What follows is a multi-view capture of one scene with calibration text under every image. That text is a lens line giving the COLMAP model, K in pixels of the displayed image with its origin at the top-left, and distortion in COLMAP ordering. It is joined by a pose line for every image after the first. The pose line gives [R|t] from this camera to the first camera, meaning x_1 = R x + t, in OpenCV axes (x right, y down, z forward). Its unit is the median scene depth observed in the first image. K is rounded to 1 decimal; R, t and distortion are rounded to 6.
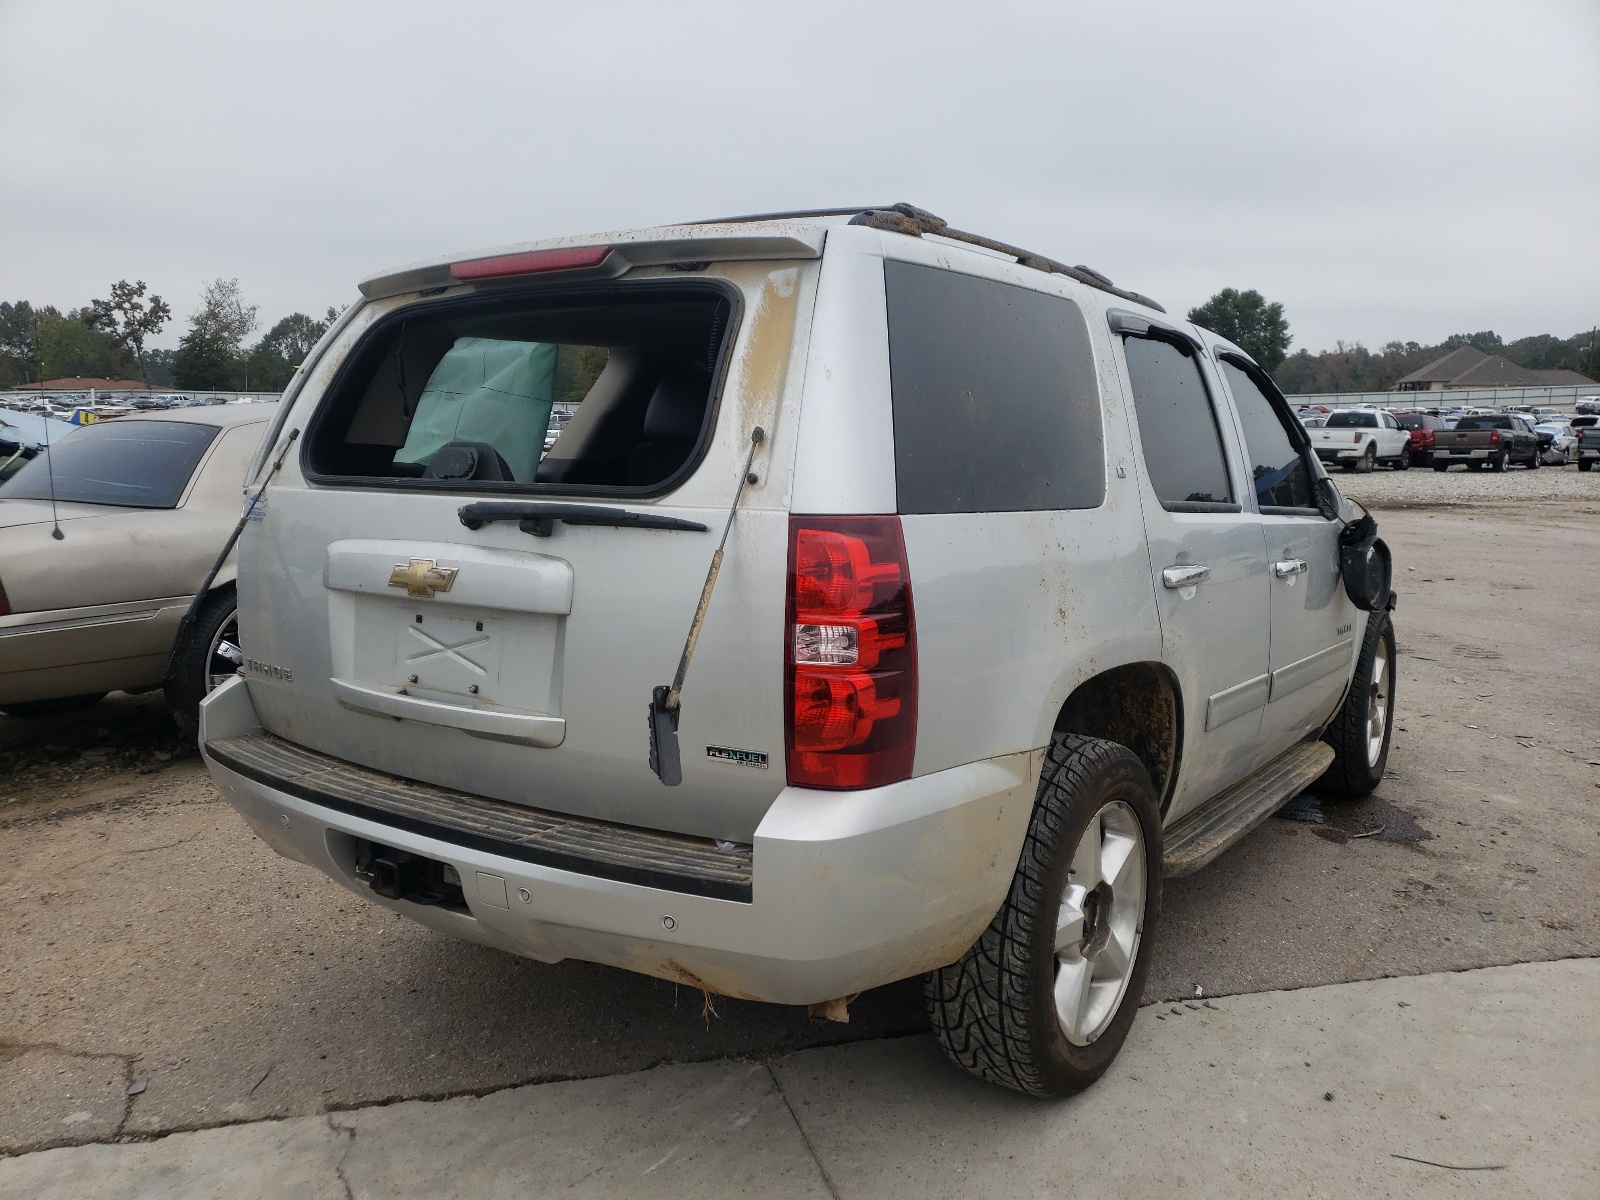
lens RADIAL K [[1217.0, 0, 801.4], [0, 1217.0, 587.9], [0, 0, 1]] dist [0.077705, -0.062061]
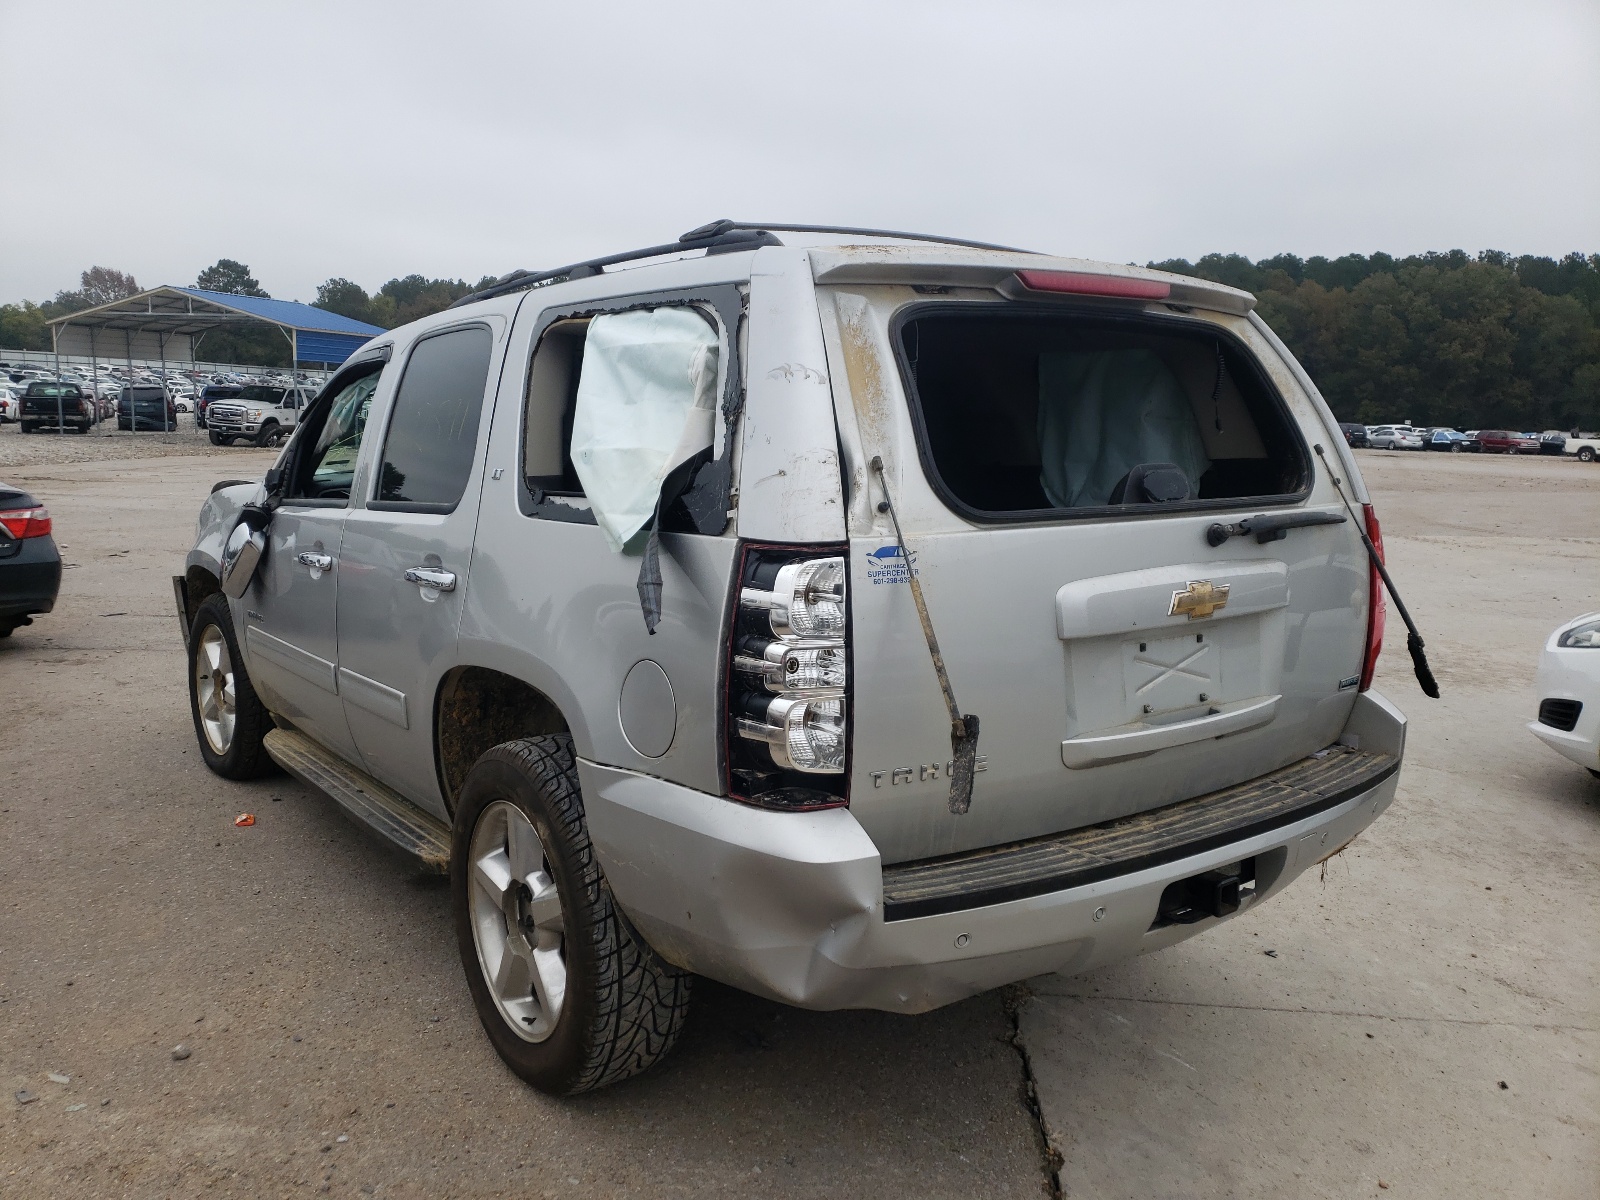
lens RADIAL K [[1217.0, 0, 801.2], [0, 1217.0, 612.6], [0, 0, 1]] dist [0.077705, -0.062061]
pose [[0.346797, -0.146240, 0.926469, -1.316721], [0.114062, 0.987015, 0.113101, -0.145104], [-0.930979, 0.066452, 0.358974, 0.910021]]
